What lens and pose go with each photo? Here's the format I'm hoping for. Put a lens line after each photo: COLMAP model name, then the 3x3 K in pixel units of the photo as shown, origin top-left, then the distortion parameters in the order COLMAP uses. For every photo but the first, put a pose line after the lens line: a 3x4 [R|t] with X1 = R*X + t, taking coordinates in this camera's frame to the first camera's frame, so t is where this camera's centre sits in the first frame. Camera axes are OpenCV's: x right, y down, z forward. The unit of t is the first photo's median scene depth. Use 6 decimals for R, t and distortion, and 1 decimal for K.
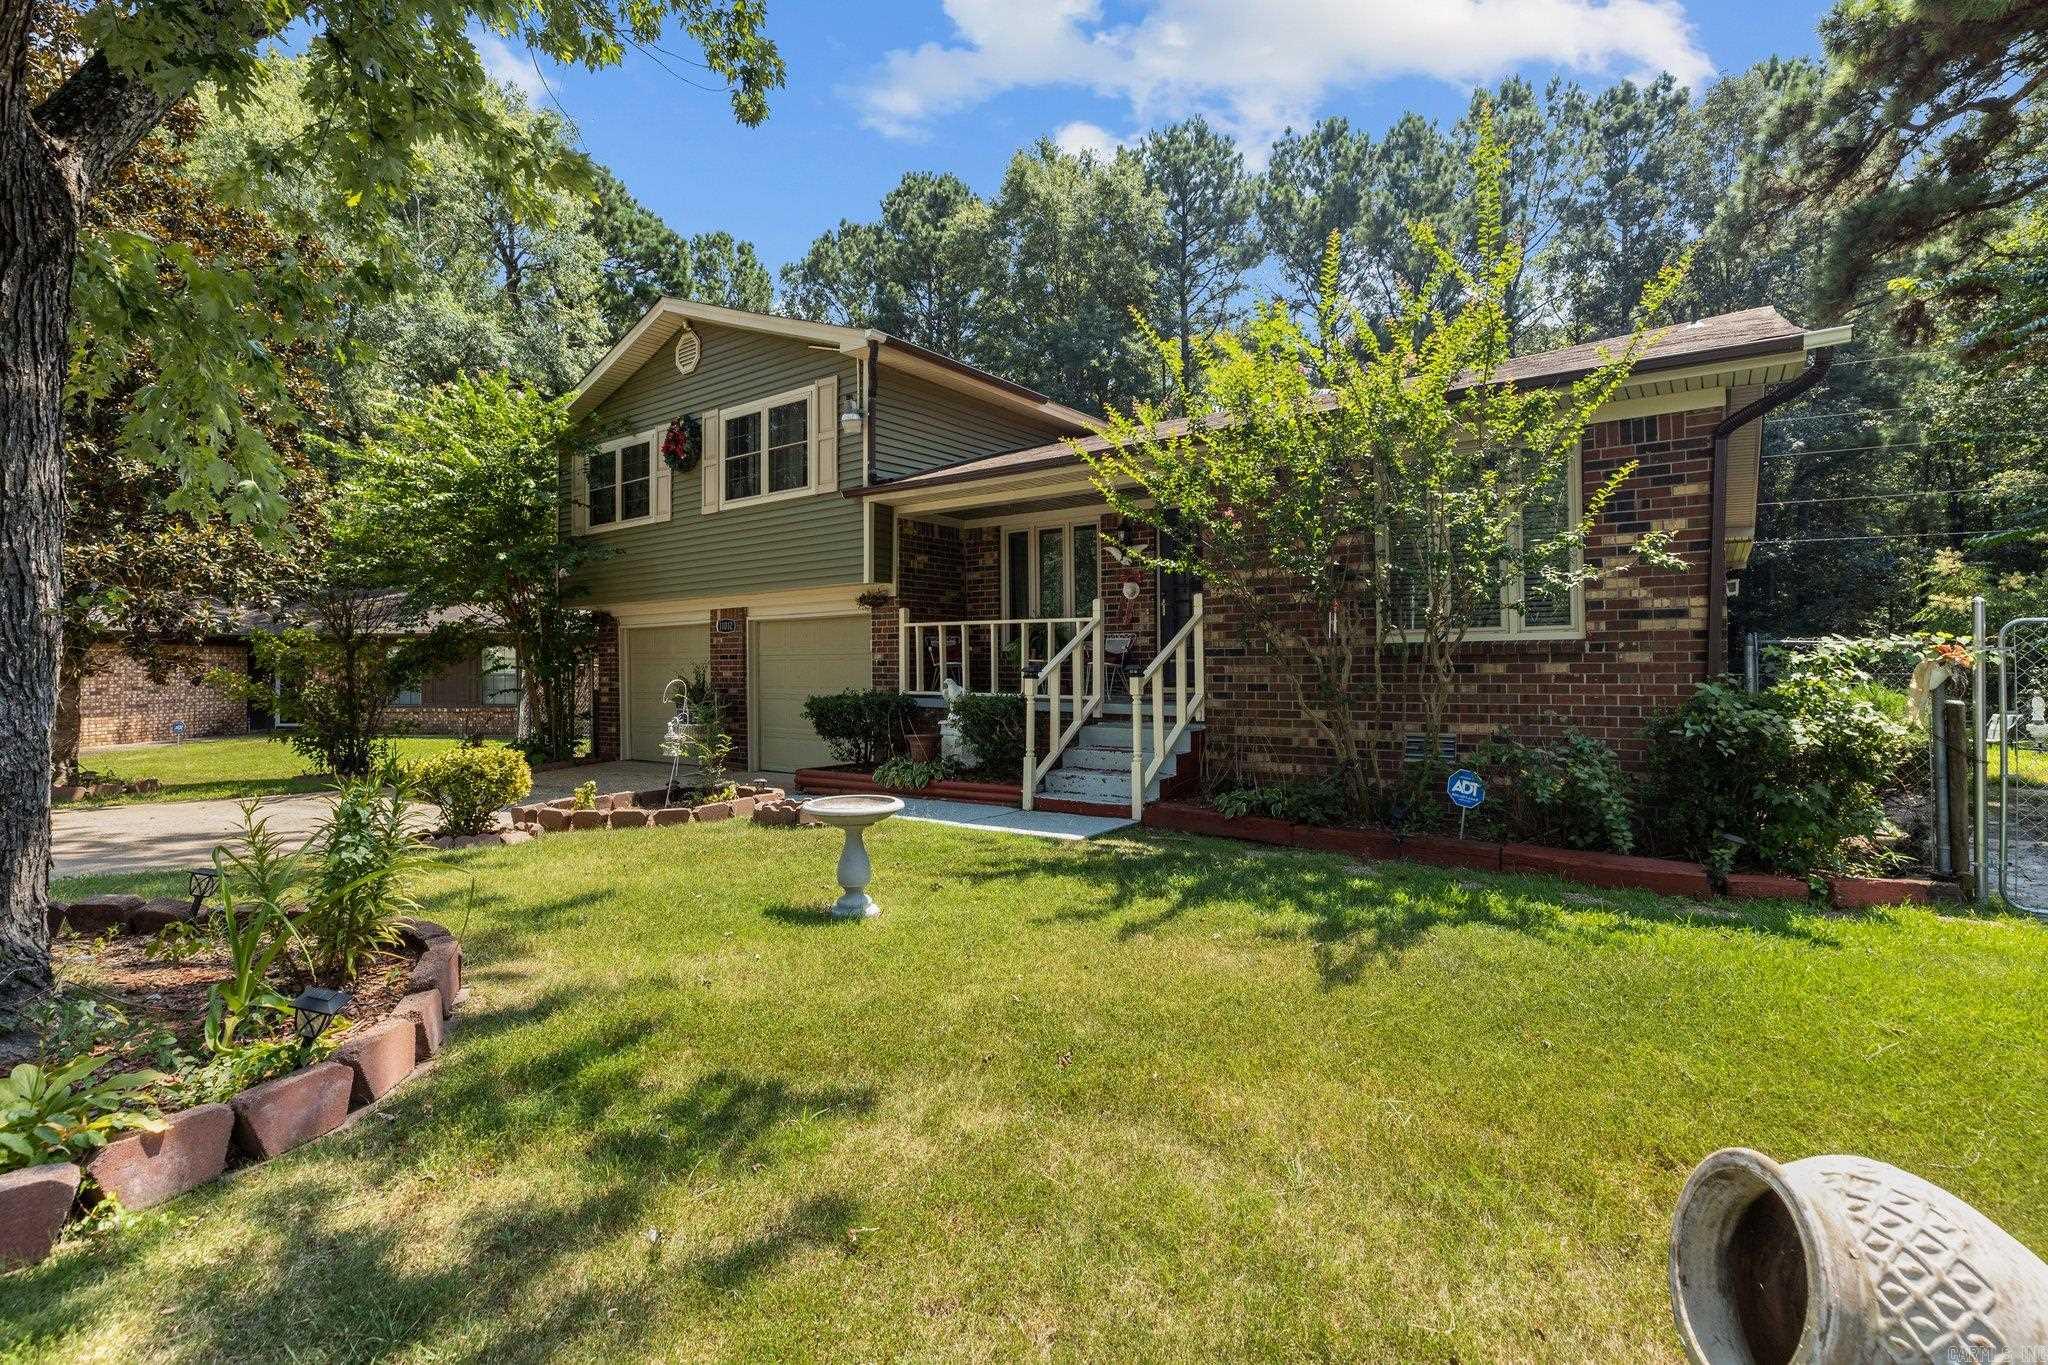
lens RADIAL K [[927.8, 0, 1033.6], [0, 927.8, 654.0], [0, 0, 1]] dist [0.005184, -0.000887]
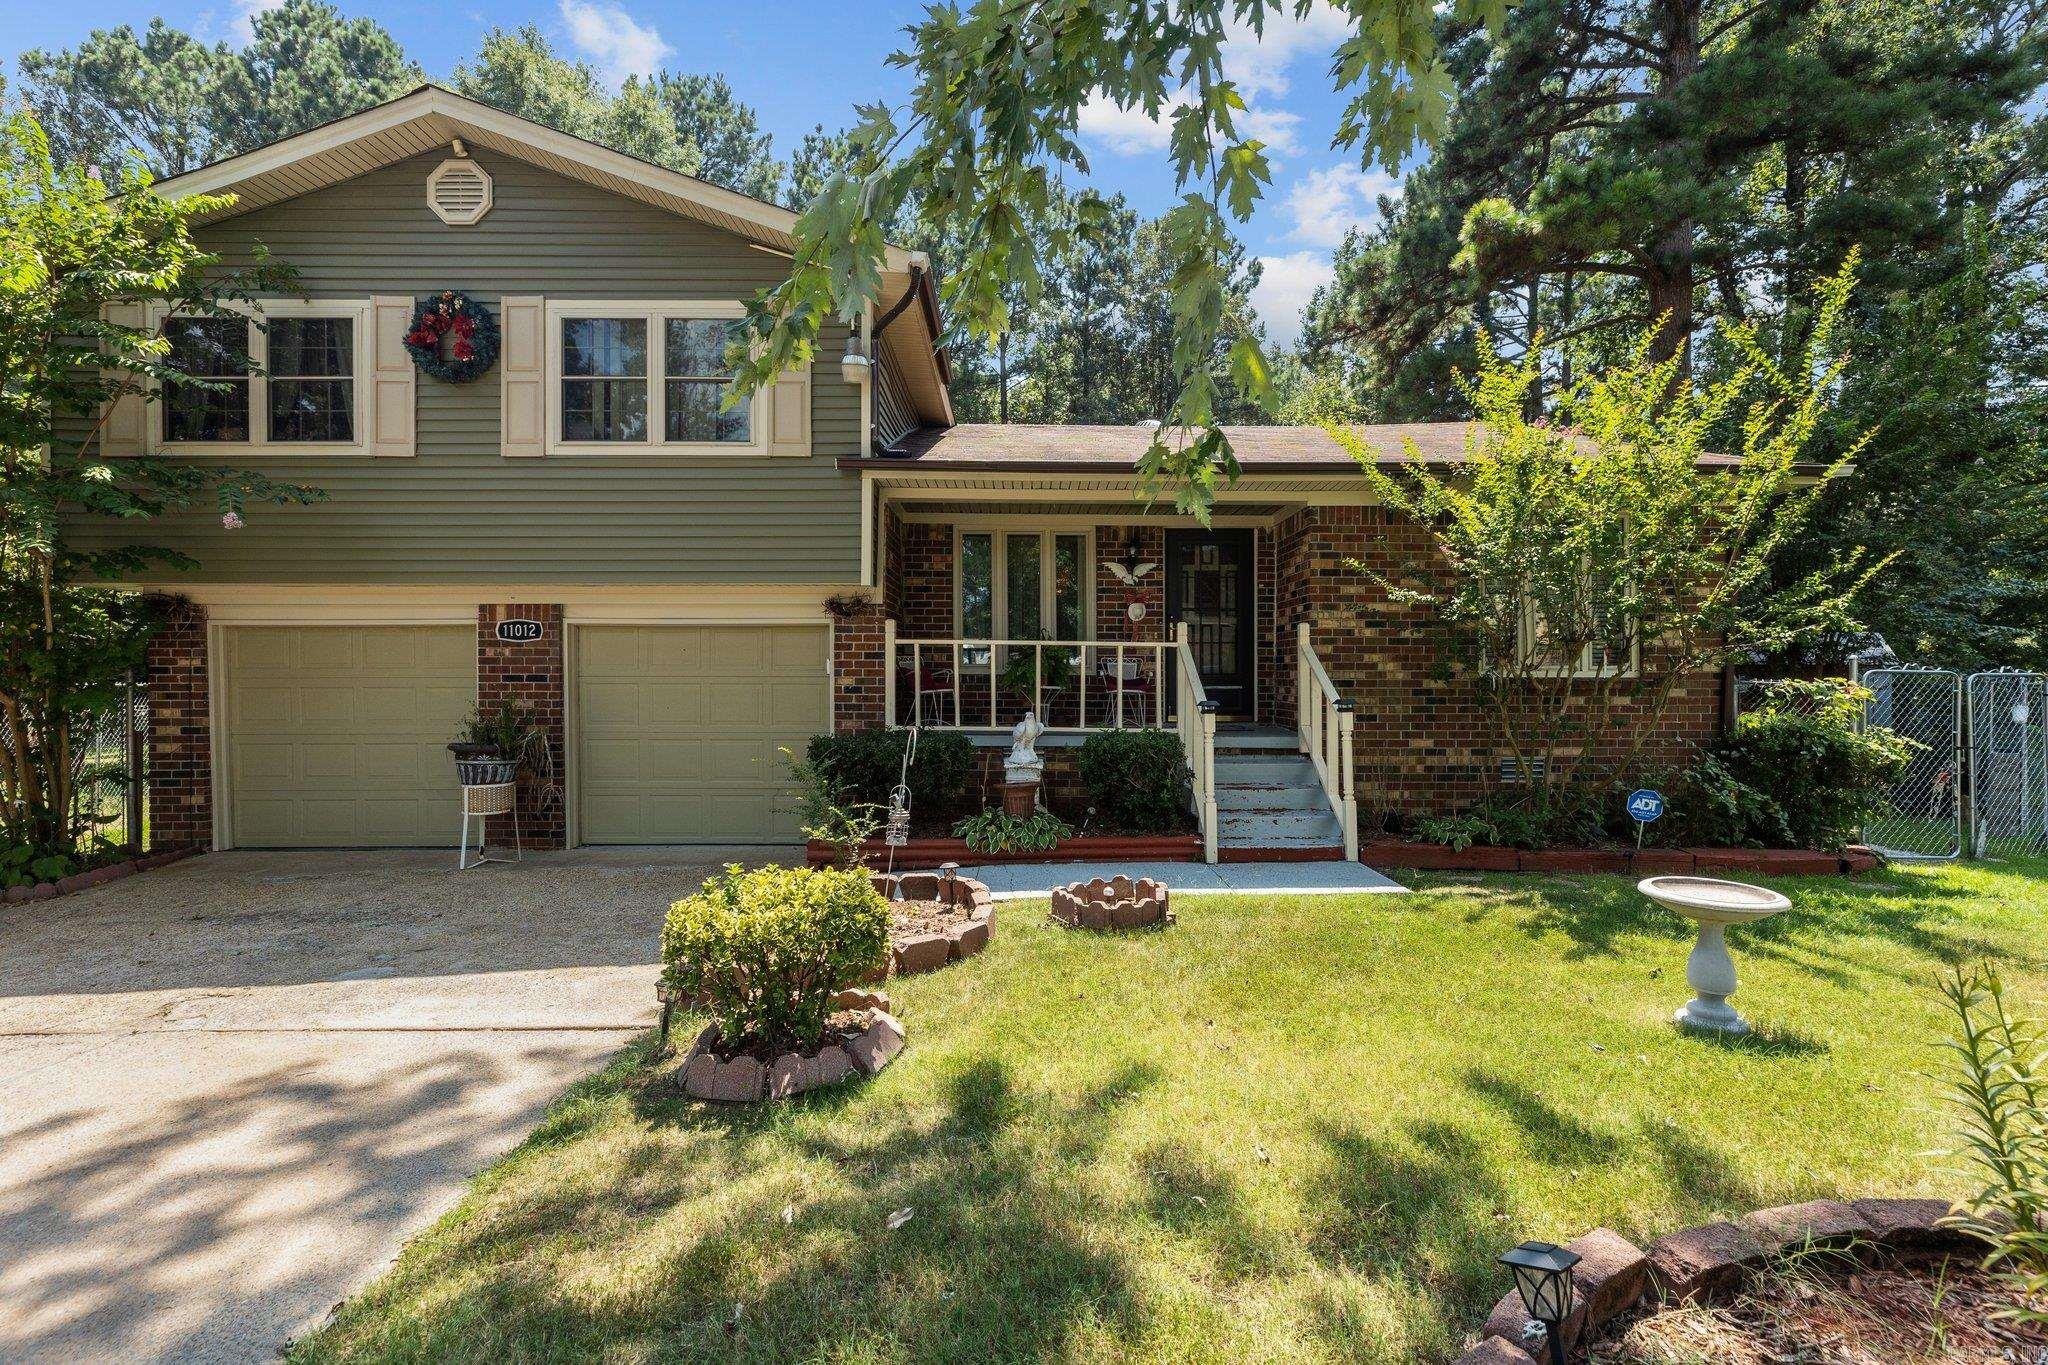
lens RADIAL K [[927.8, 0, 1020.4], [0, 927.8, 679.5], [0, 0, 1]] dist [0.005184, -0.000887]
pose [[0.802400, 0.002422, 0.596782, -0.581276], [-0.014403, 0.999779, 0.015307, -0.014484], [-0.596613, -0.020878, 0.802258, 0.347867]]
